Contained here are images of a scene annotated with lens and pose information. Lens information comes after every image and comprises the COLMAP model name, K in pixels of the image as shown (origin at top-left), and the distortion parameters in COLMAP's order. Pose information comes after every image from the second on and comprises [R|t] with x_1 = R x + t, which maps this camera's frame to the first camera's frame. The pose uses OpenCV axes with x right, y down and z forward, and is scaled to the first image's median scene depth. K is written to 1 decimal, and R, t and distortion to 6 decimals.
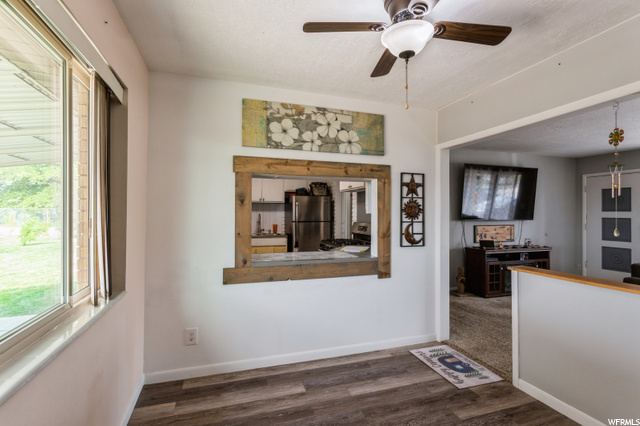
lens RADIAL K [[304.6, 0, 319.5], [0, 304.6, 211.6], [0, 0, 1]] dist [-0.001820, 0.000080]
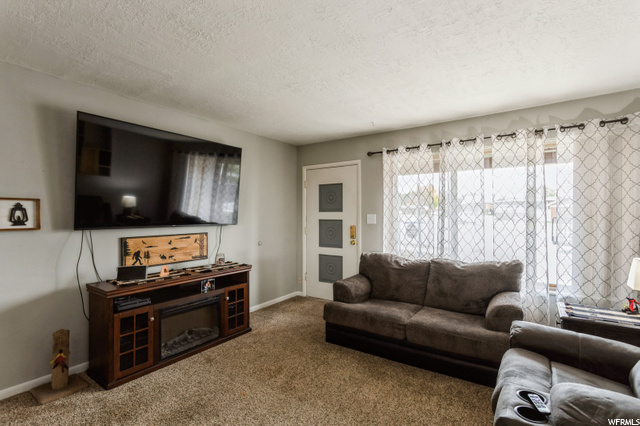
lens RADIAL K [[304.6, 0, 319.4], [0, 304.6, 212.8], [0, 0, 1]] dist [-0.001820, 0.000080]
pose [[0.802270, -0.002259, 0.596957, 0.462911], [0.003166, 0.999995, -0.000470, 0.002621], [-0.596953, 0.002267, 0.802273, 0.357970]]
